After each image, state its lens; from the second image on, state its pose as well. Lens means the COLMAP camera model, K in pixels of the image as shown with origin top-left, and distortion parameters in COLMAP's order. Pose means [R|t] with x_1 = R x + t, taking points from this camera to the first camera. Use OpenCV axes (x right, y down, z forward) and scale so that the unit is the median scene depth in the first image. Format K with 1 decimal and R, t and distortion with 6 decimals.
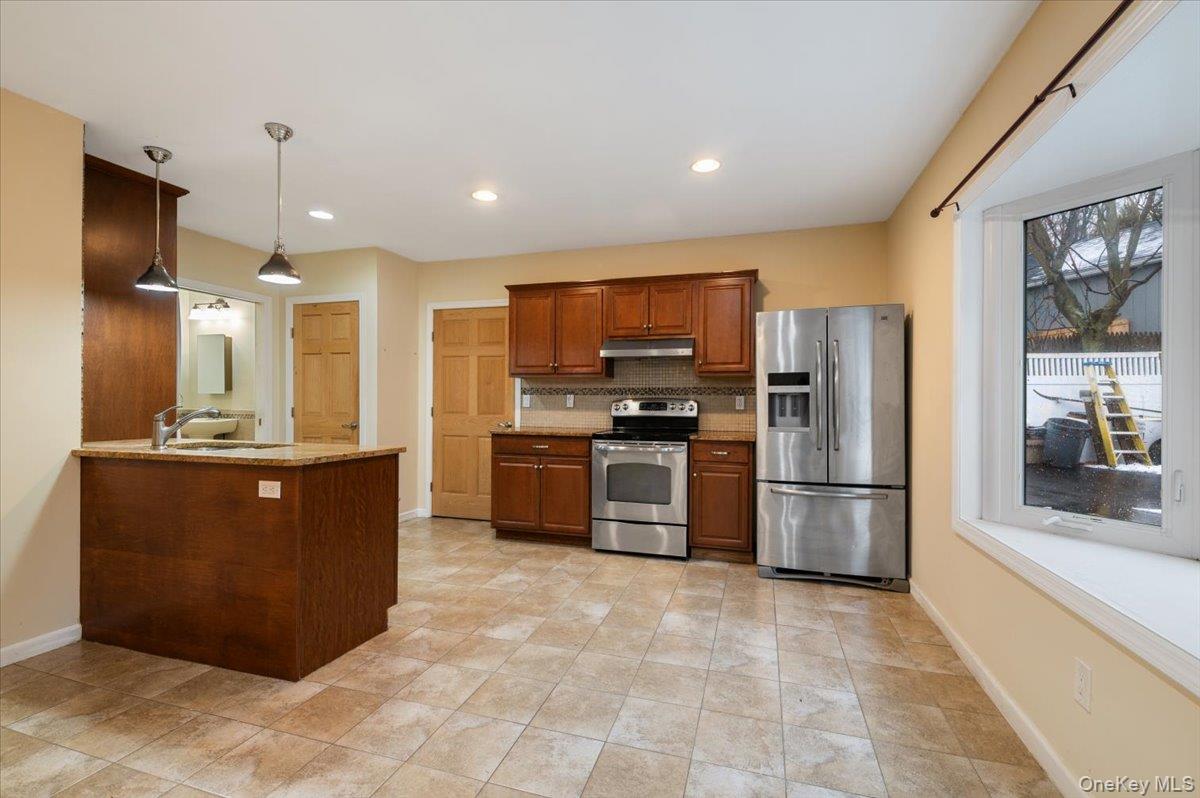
lens RADIAL K [[544.8, 0, 586.8], [0, 544.8, 401.2], [0, 0, 1]] dist [0.032087, -0.019897]
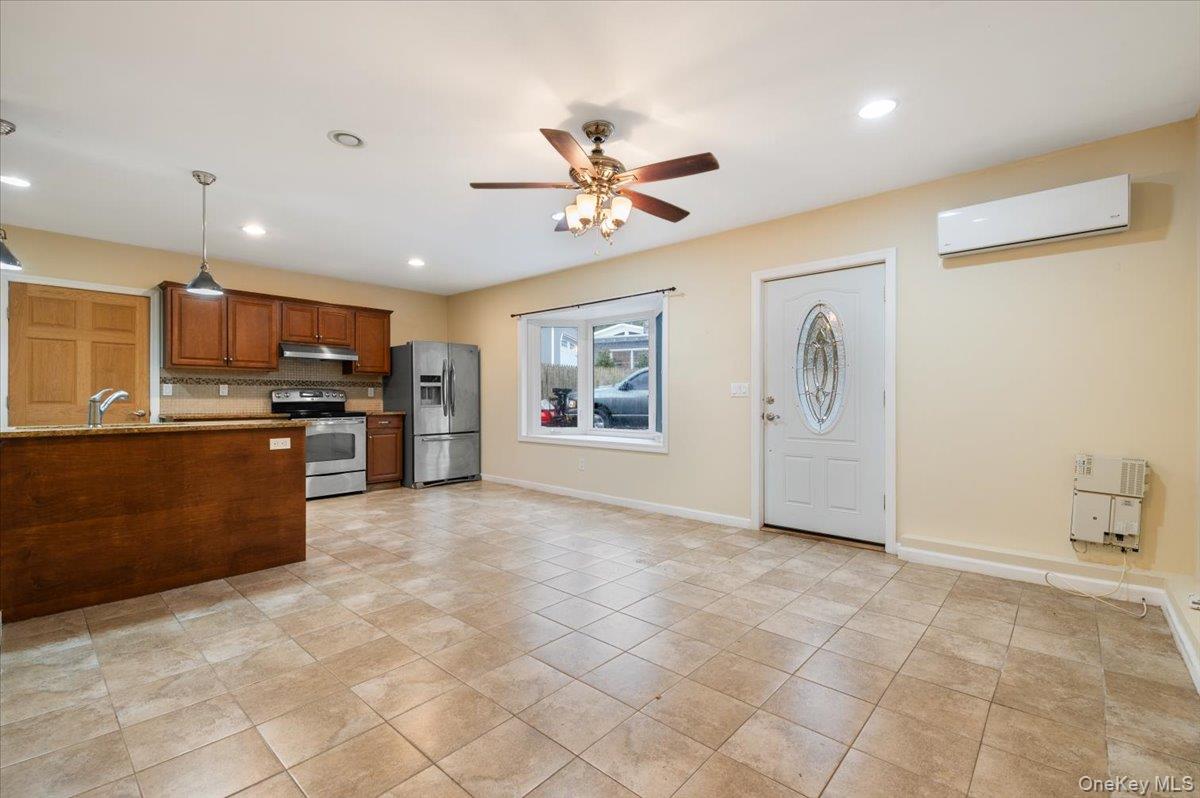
lens RADIAL K [[544.8, 0, 586.8], [0, 544.8, 401.2], [0, 0, 1]] dist [0.032087, -0.019897]
pose [[0.445808, -0.007896, 0.895094, -0.944262], [0.000261, 0.999962, 0.008691, 0.017096], [-0.895129, -0.003641, 0.445793, -0.269353]]
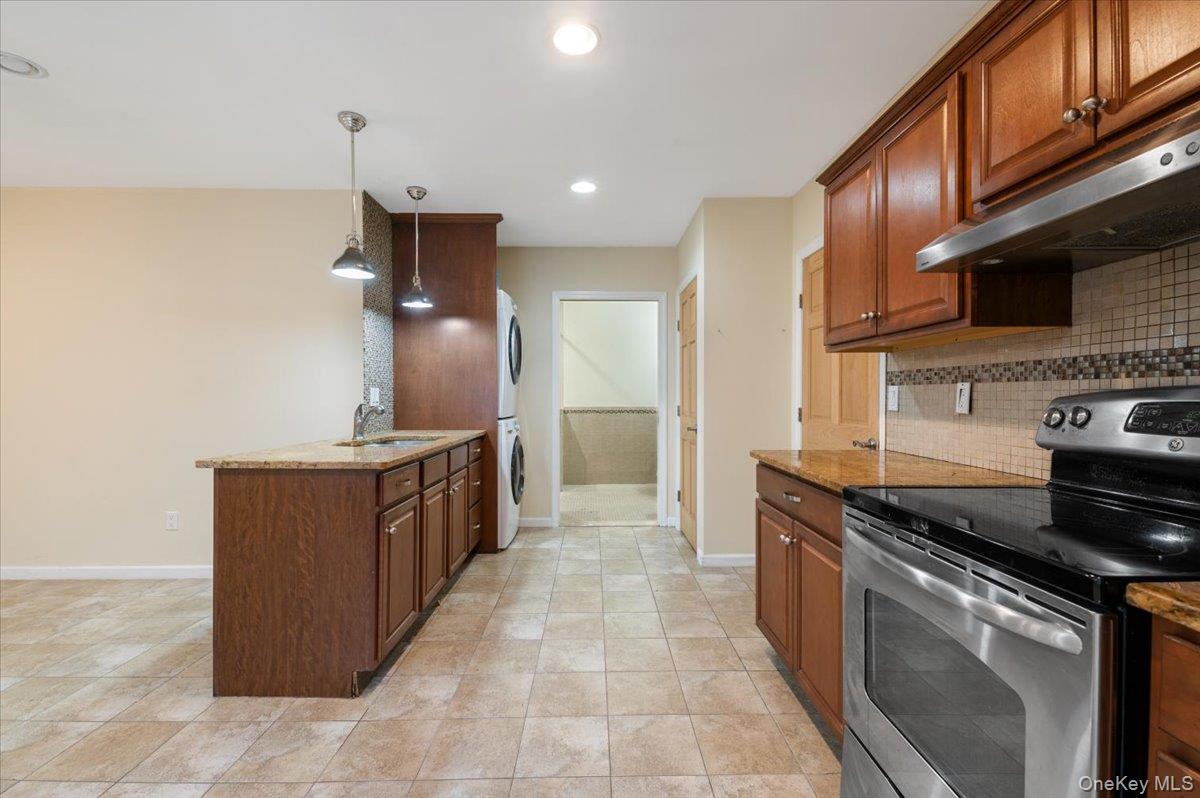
lens RADIAL K [[503.1, 0, 567.5], [0, 503.1, 397.2], [0, 0, 1]] dist [-0.002665, -0.000259]
pose [[0.327443, -0.002113, -0.944869, 0.291693], [0.001019, 0.999998, -0.001883, -0.000758], [0.944871, -0.000346, 0.327444, 0.776120]]
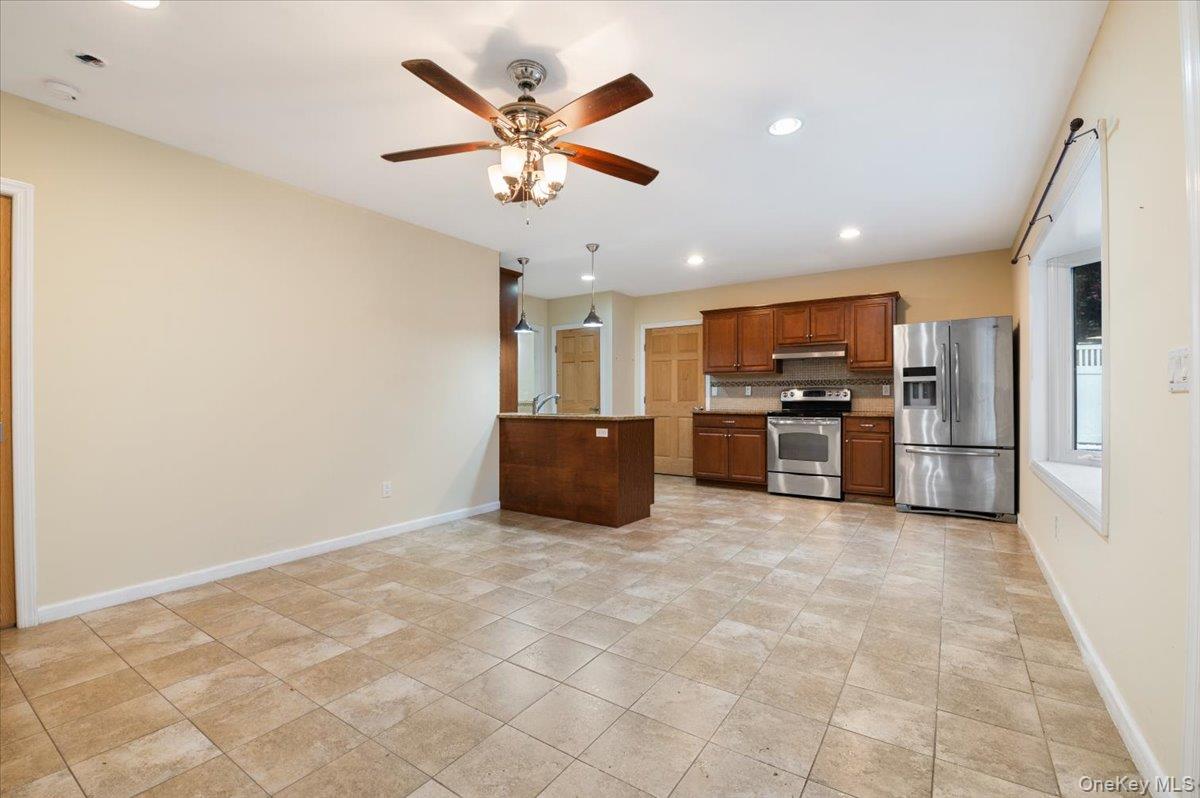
lens RADIAL K [[503.1, 0, 567.5], [0, 503.1, 397.2], [0, 0, 1]] dist [-0.002665, -0.000259]
pose [[0.943160, -0.006157, -0.332281, -0.050778], [0.005759, 0.999981, -0.002181, 0.020504], [0.332288, 0.000143, 0.943178, -0.467409]]
